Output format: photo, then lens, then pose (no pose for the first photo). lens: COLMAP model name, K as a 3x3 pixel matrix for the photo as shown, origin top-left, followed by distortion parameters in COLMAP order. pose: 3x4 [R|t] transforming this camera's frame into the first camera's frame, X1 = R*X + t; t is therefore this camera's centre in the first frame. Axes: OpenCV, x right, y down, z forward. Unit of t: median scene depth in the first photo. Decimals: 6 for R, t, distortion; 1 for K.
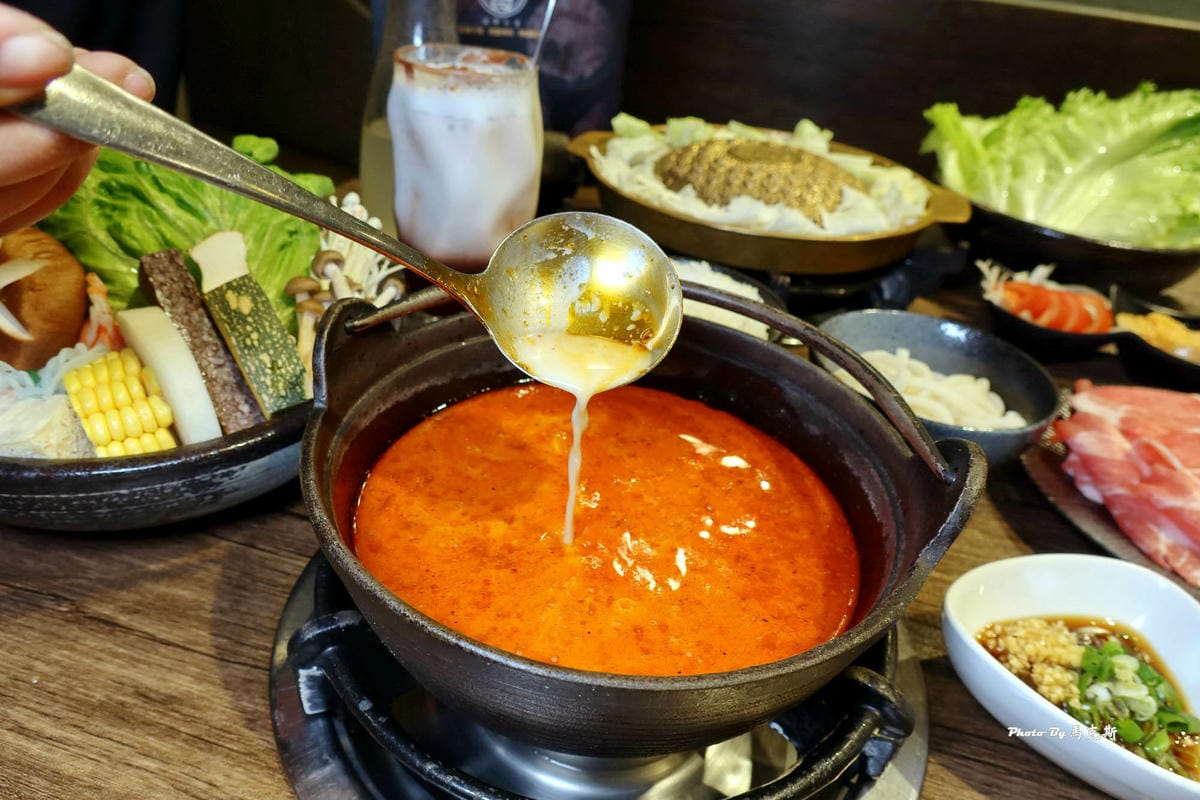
lens RADIAL K [[823.6, 0, 600.0], [0, 823.6, 400.0], [0, 0, 1]] dist [-0.001371, -0.003615]
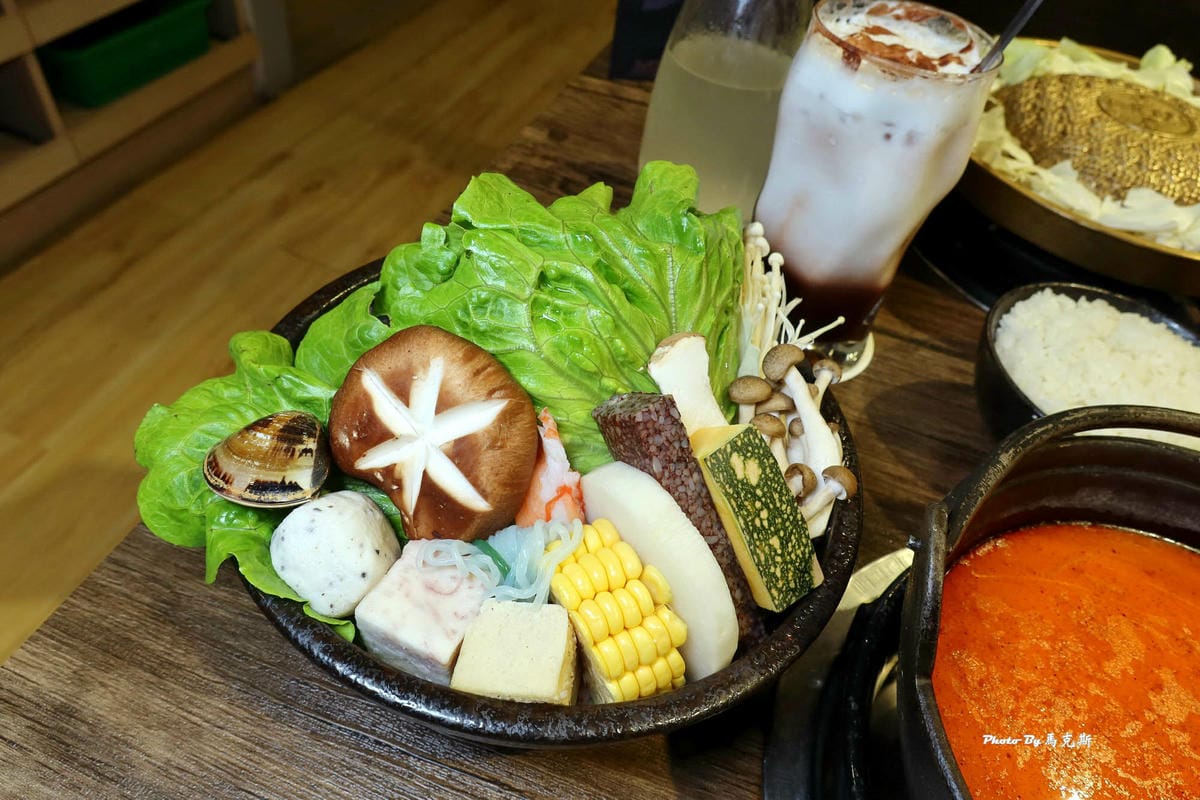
lens RADIAL K [[823.6, 0, 600.0], [0, 823.6, 400.0], [0, 0, 1]] dist [-0.001371, -0.003615]
pose [[0.996944, 0.071843, -0.030681, -0.556738], [-0.062772, 0.970493, 0.232817, -0.351894], [0.046502, -0.230180, 0.972036, 0.265605]]
